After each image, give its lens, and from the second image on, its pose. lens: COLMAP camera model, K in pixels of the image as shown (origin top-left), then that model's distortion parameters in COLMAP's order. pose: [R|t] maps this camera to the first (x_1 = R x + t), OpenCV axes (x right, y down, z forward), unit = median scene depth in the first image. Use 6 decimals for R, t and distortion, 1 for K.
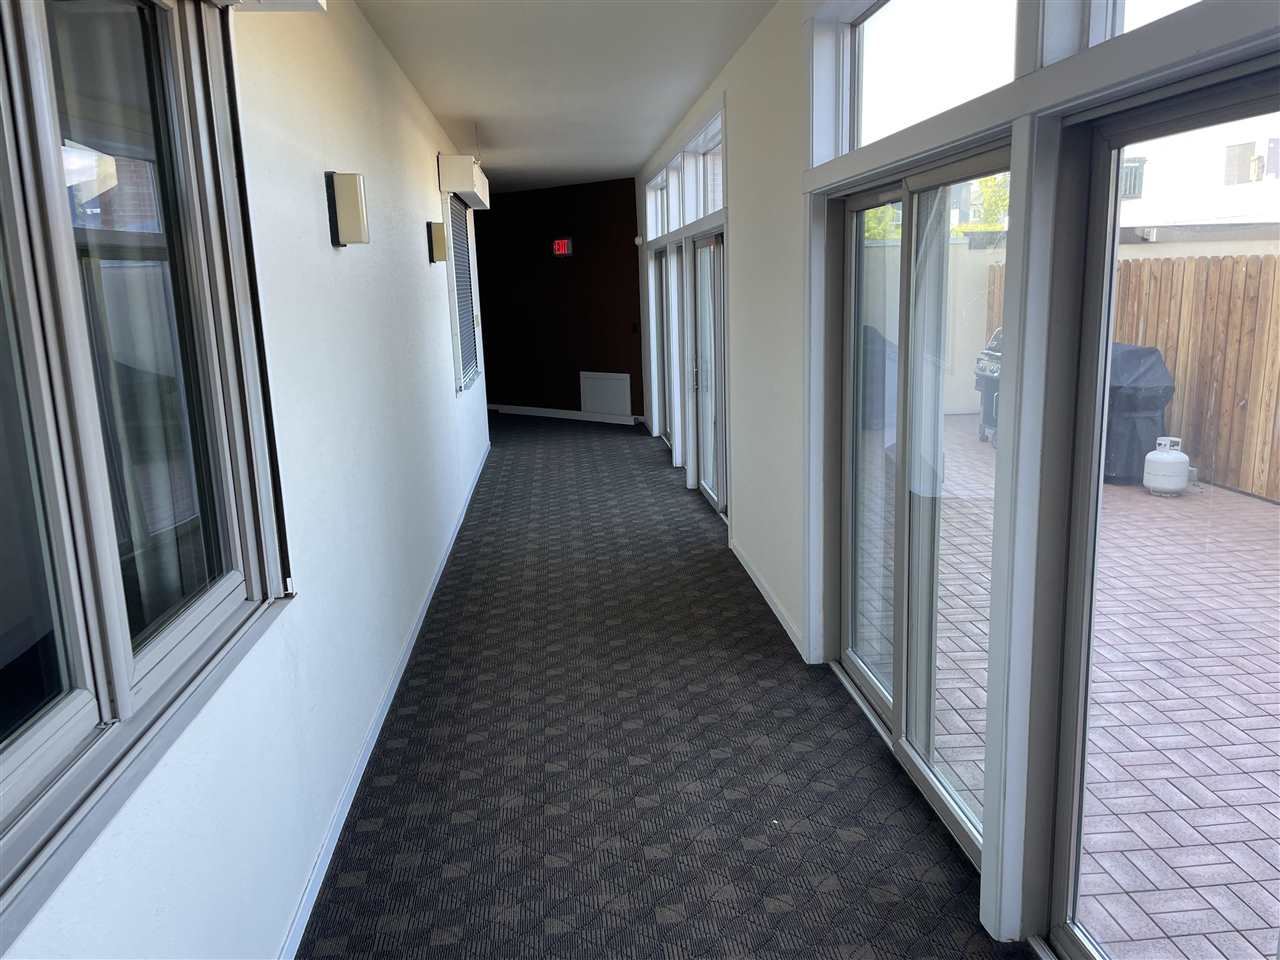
lens RADIAL K [[960.8, 0, 637.1], [0, 960.8, 479.9], [0, 0, 1]] dist [0.006650, -0.032343]
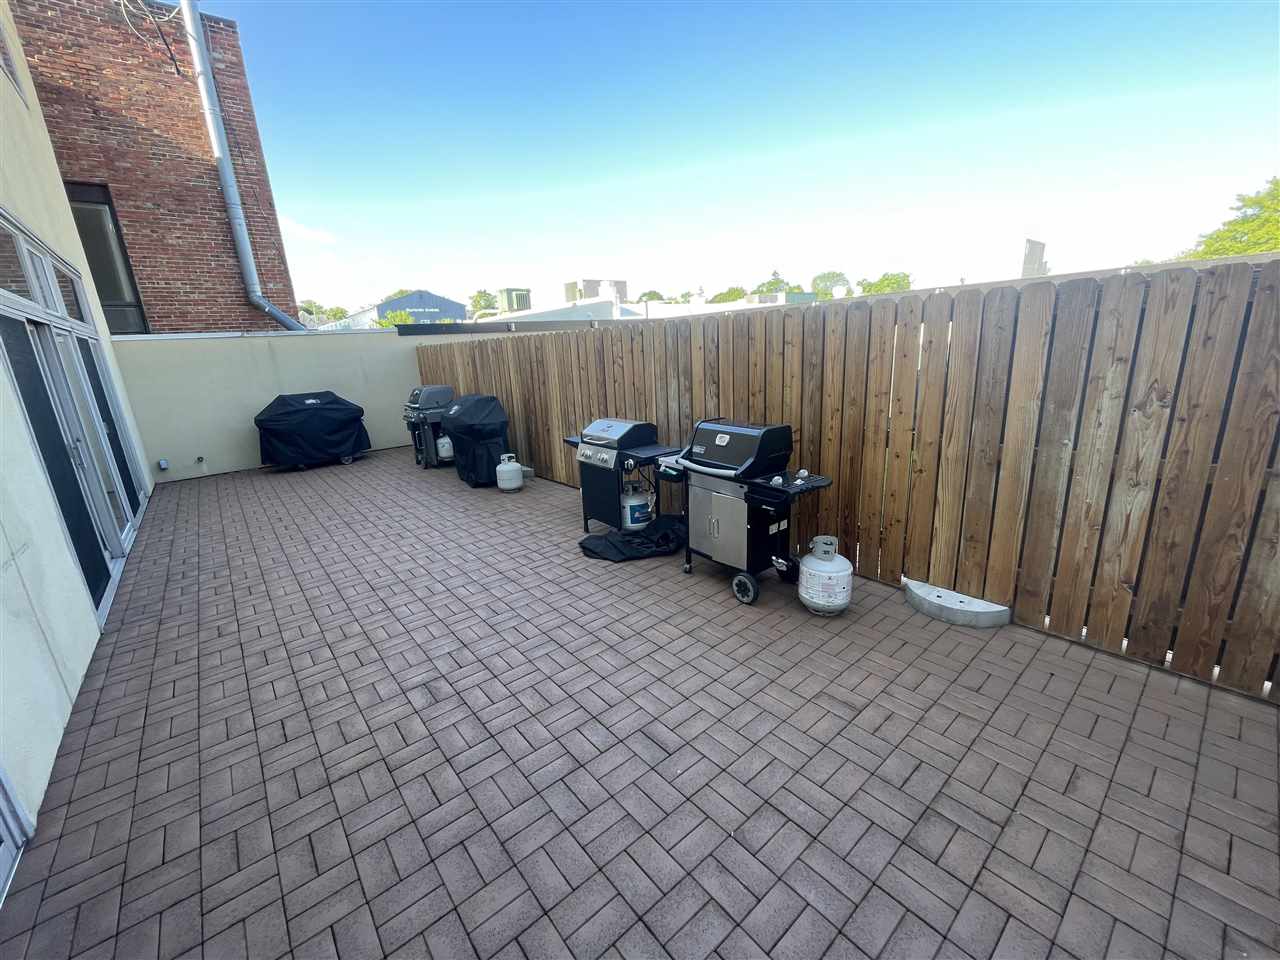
lens RADIAL K [[517.9, 0, 639.6], [0, 517.9, 481.6], [0, 0, 1]] dist [-0.002886, -0.000054]
pose [[0.808326, -0.159495, 0.566719, 0.248661], [0.142958, 0.986969, 0.073863, -0.032176], [-0.571115, 0.021311, 0.820593, 0.197016]]
